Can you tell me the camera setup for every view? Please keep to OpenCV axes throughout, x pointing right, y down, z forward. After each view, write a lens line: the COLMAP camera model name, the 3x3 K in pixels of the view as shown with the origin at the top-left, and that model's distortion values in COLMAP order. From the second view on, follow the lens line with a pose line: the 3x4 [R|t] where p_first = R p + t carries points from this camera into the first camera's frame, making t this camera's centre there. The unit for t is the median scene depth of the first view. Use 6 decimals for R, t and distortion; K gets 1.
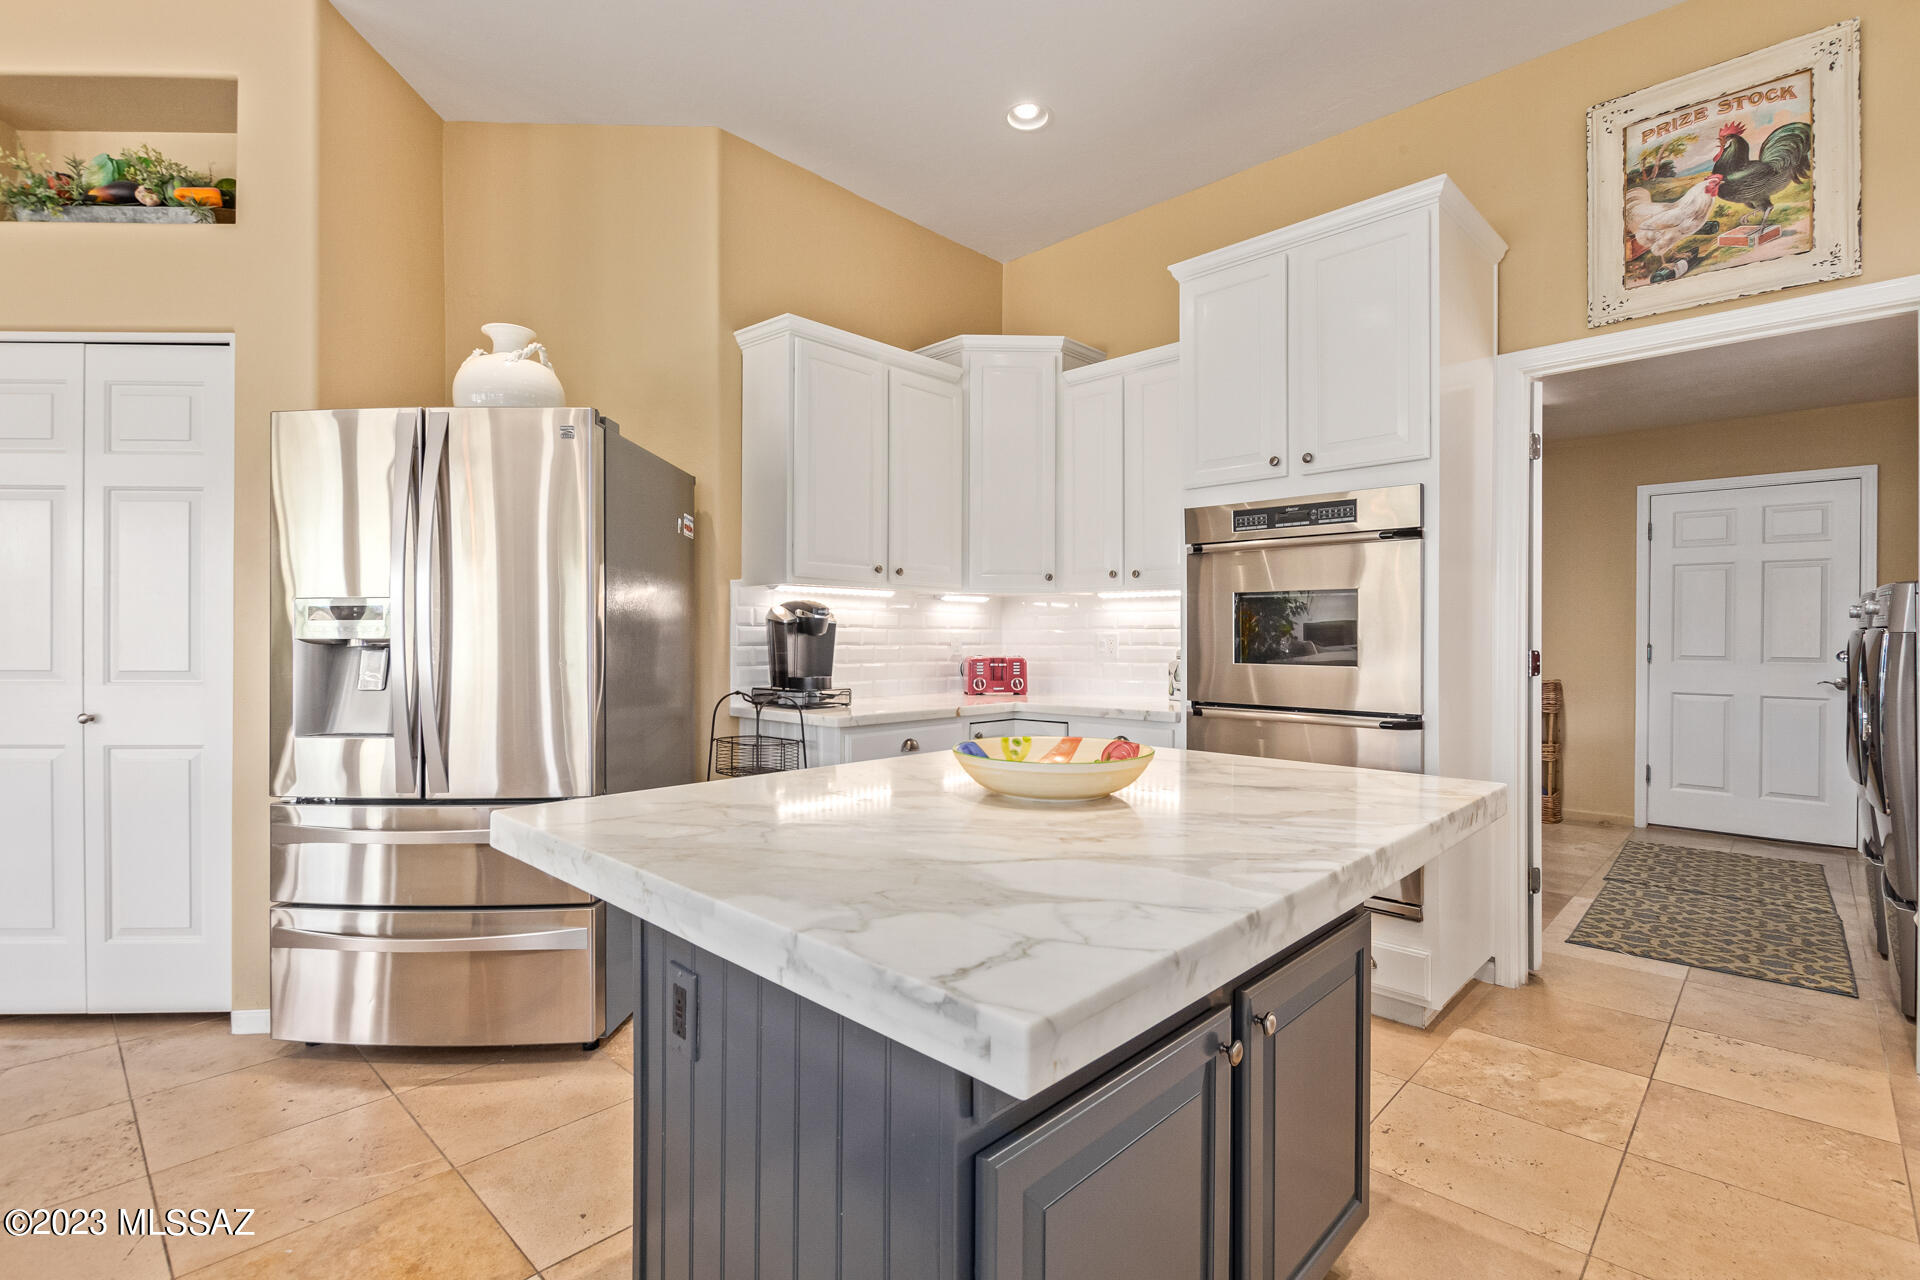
lens RADIAL K [[897.0, 0, 956.1], [0, 897.0, 634.5], [0, 0, 1]] dist [0.000479, -0.000333]
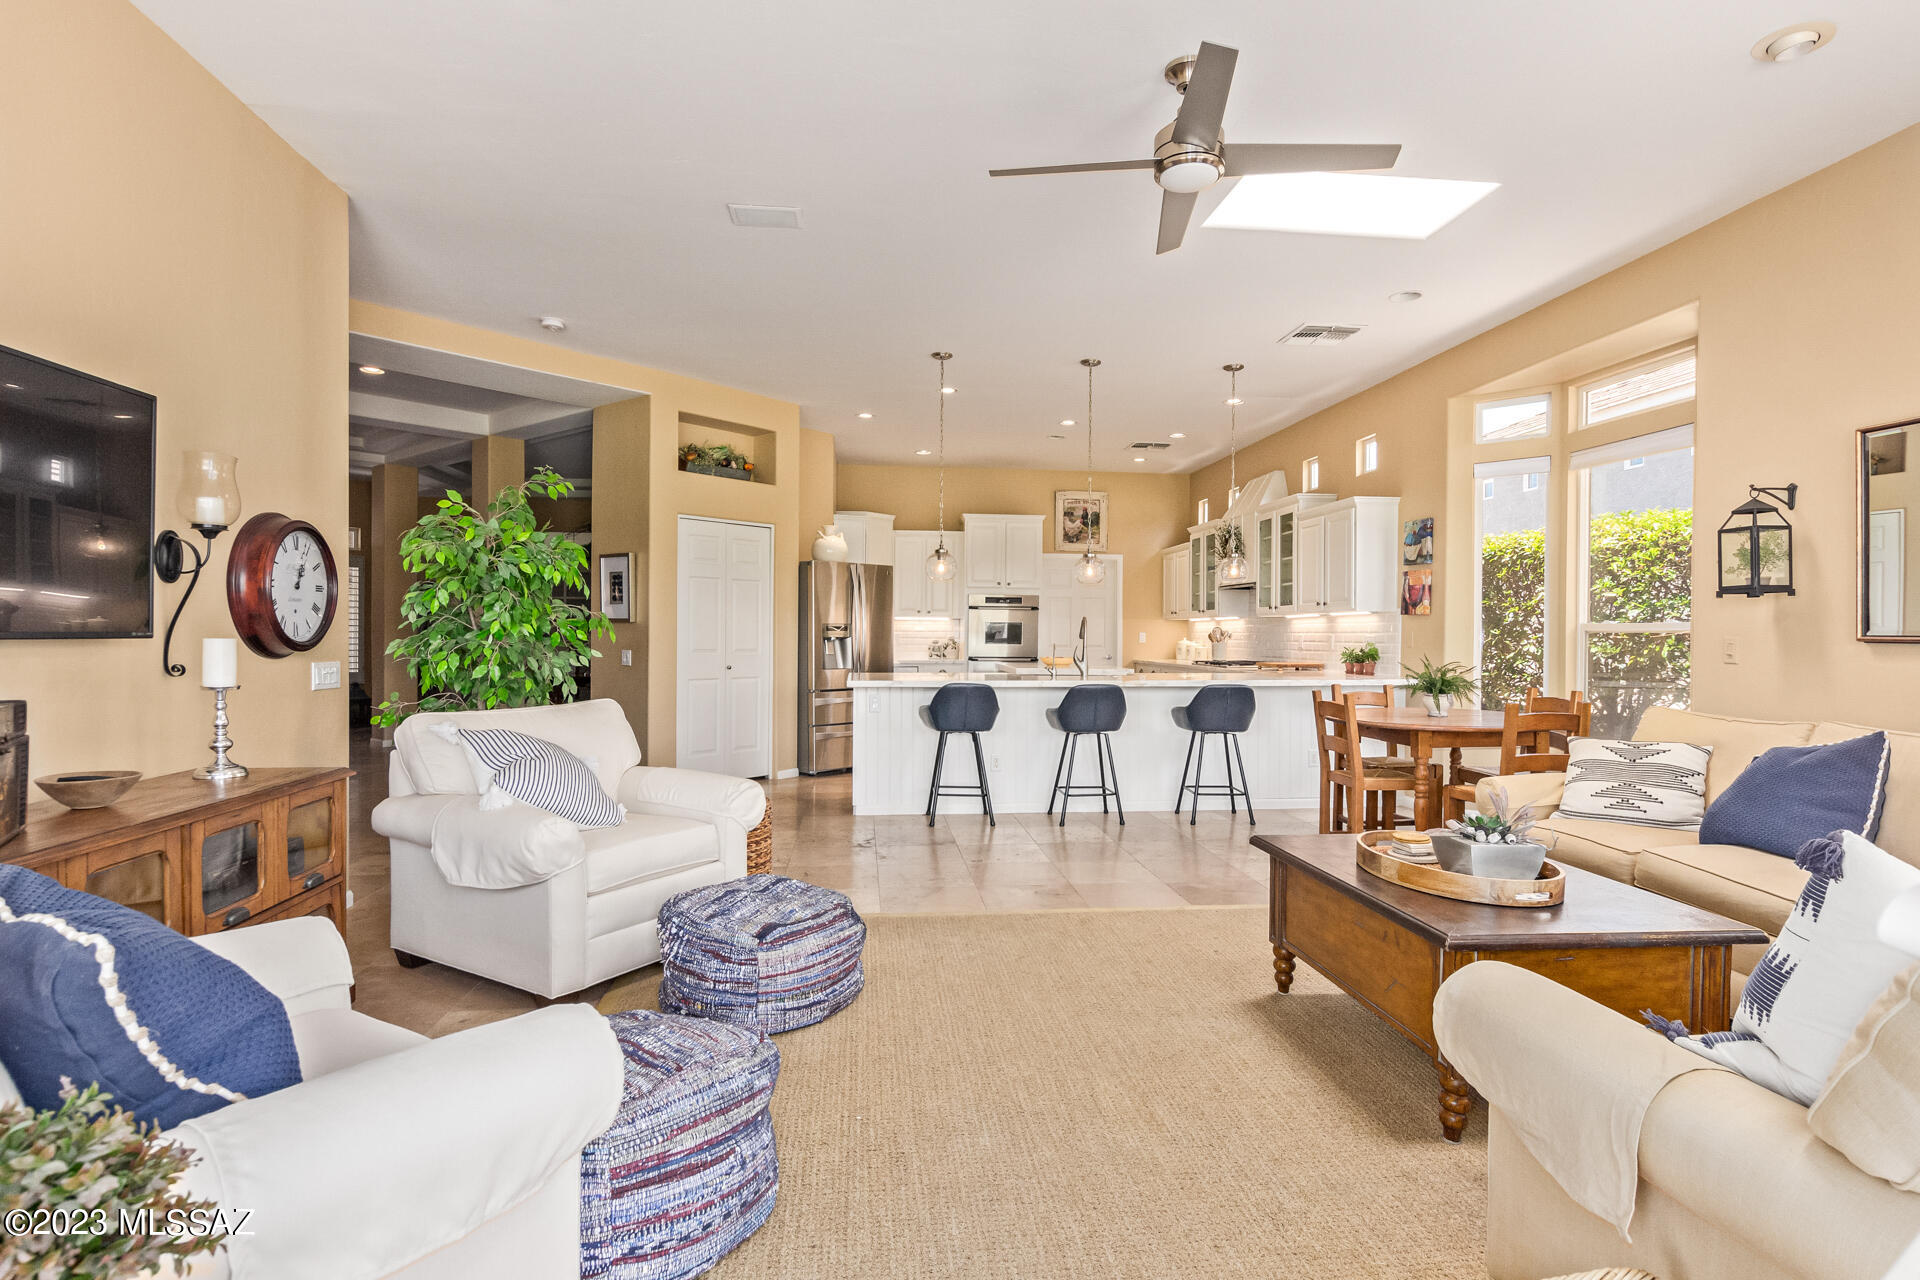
lens RADIAL K [[1007.1, 0, 971.7], [0, 1007.1, 638.1], [0, 0, 1]] dist [-0.002895, 0.000220]
pose [[0.643300, -0.002663, 0.765610, -2.744219], [-0.008973, 0.999899, 0.011017, -0.031300], [-0.765562, -0.013958, 0.643211, -1.426373]]
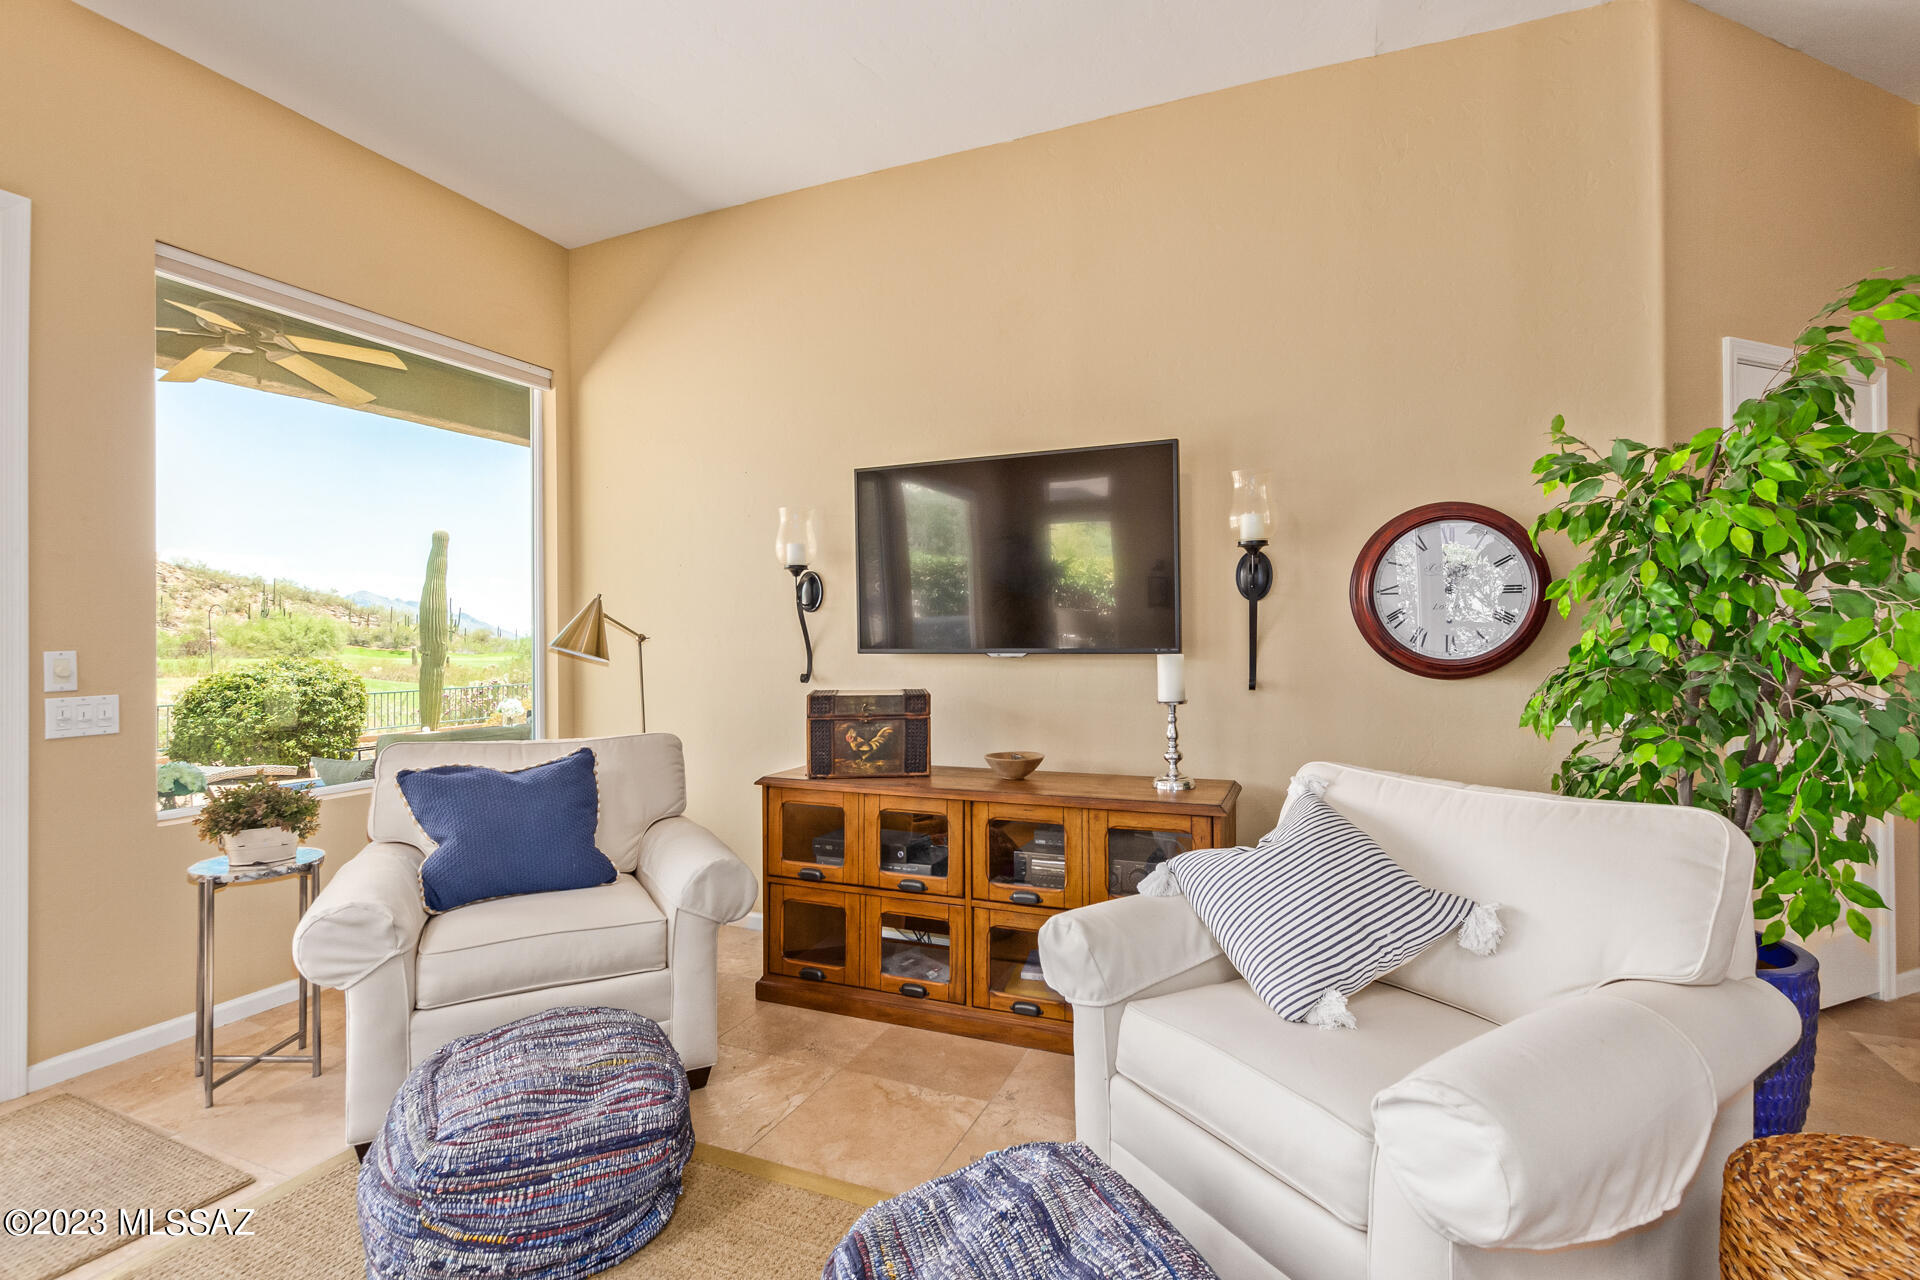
lens RADIAL K [[892.6, 0, 964.6], [0, 892.6, 633.2], [0, 0, 1]] dist [0.004616, 0.000191]
pose [[0.333383, -0.008142, -0.942756, -1.500619], [0.011536, 0.999923, -0.004556, -0.035180], [0.942721, -0.009357, 0.333451, -0.598047]]
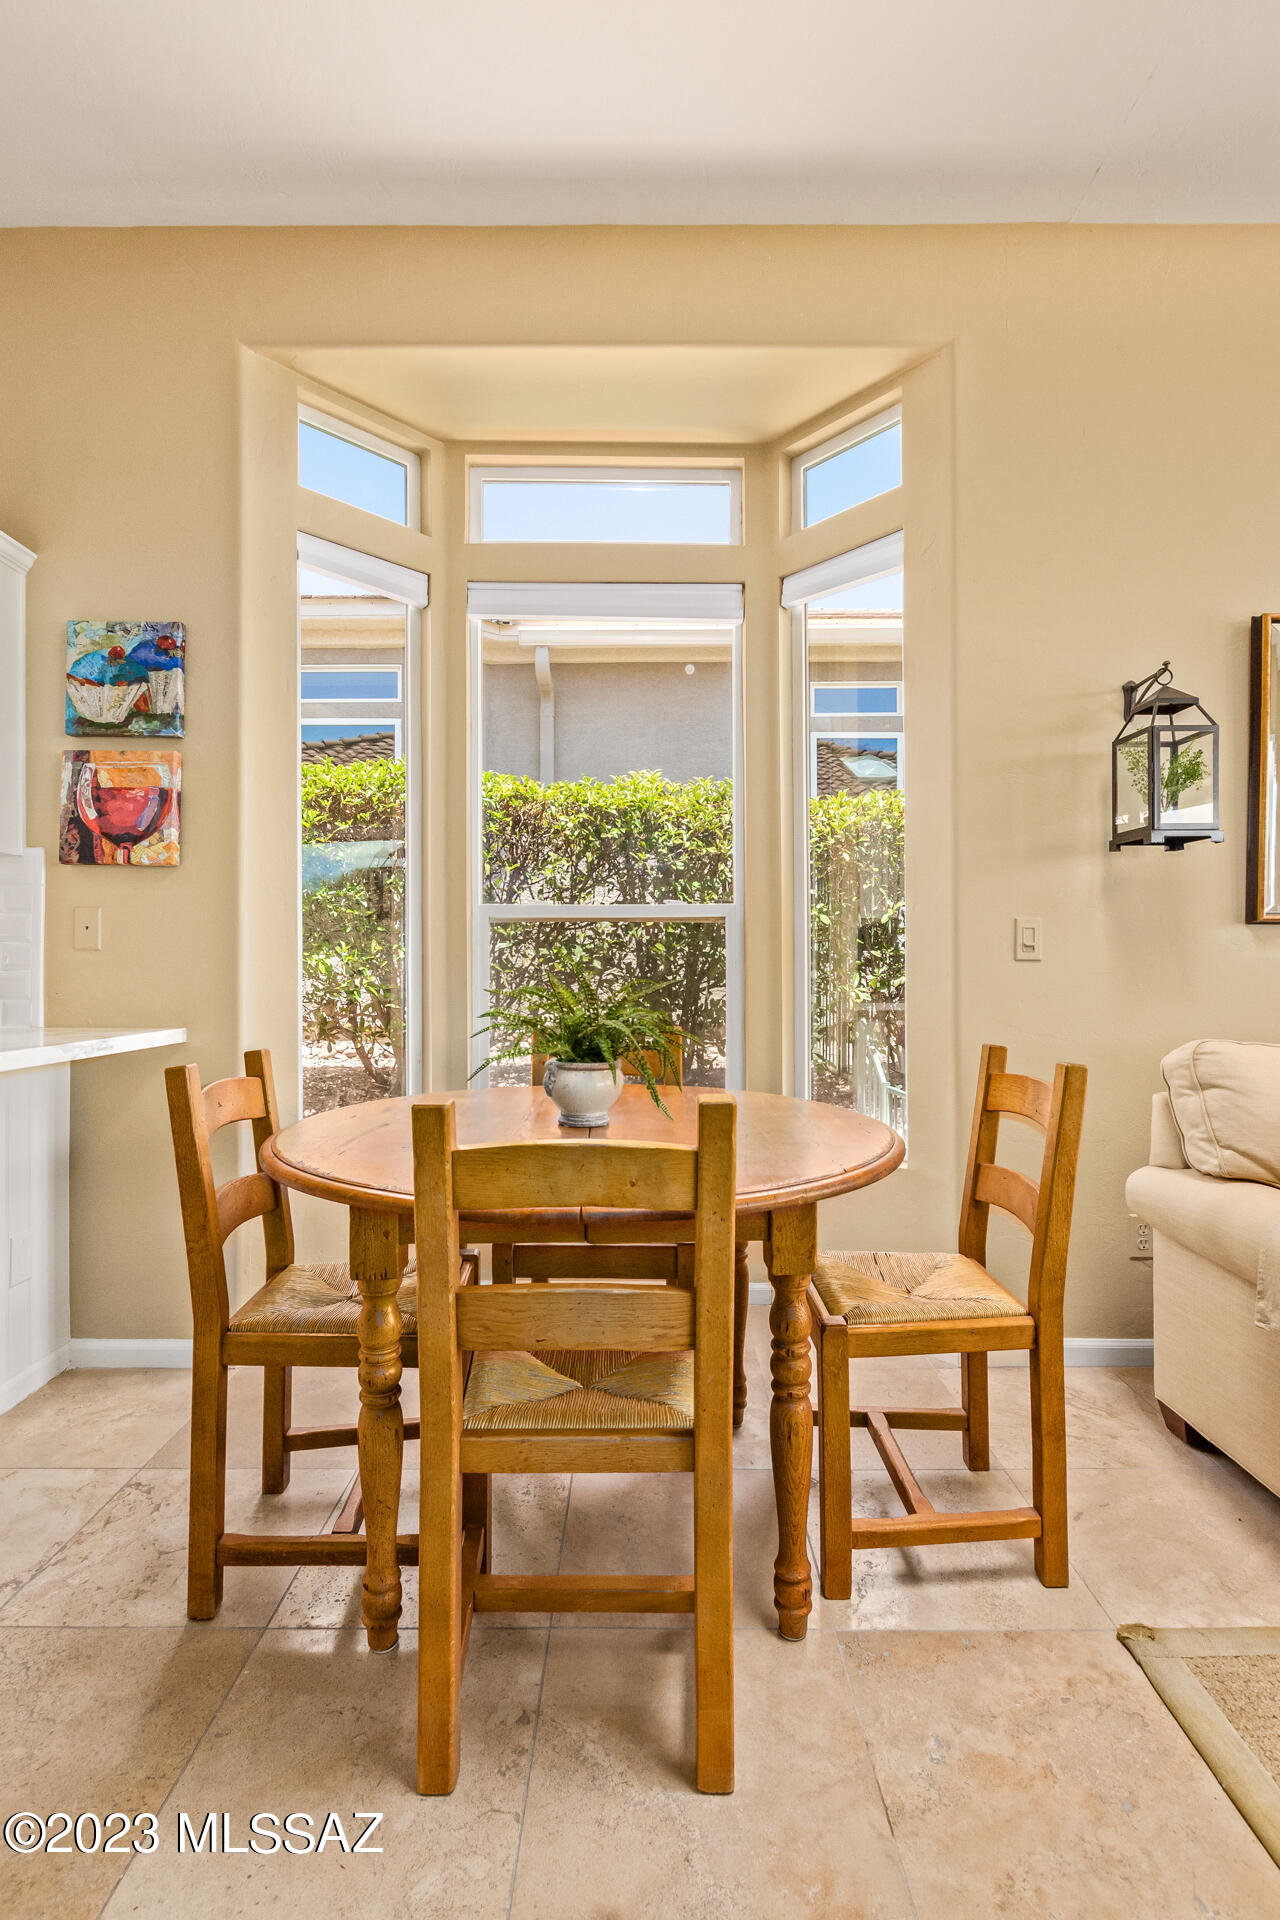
lens RADIAL K [[897.0, 0, 640.0], [0, 897.0, 960.0], [0, 0, 1]] dist [0.000479, -0.000333]
pose [[-0.677410, 0.004150, 0.735594, -1.036806], [-0.003997, 0.999949, -0.009322, 0.027504], [-0.735594, -0.009256, -0.677359, -0.411811]]
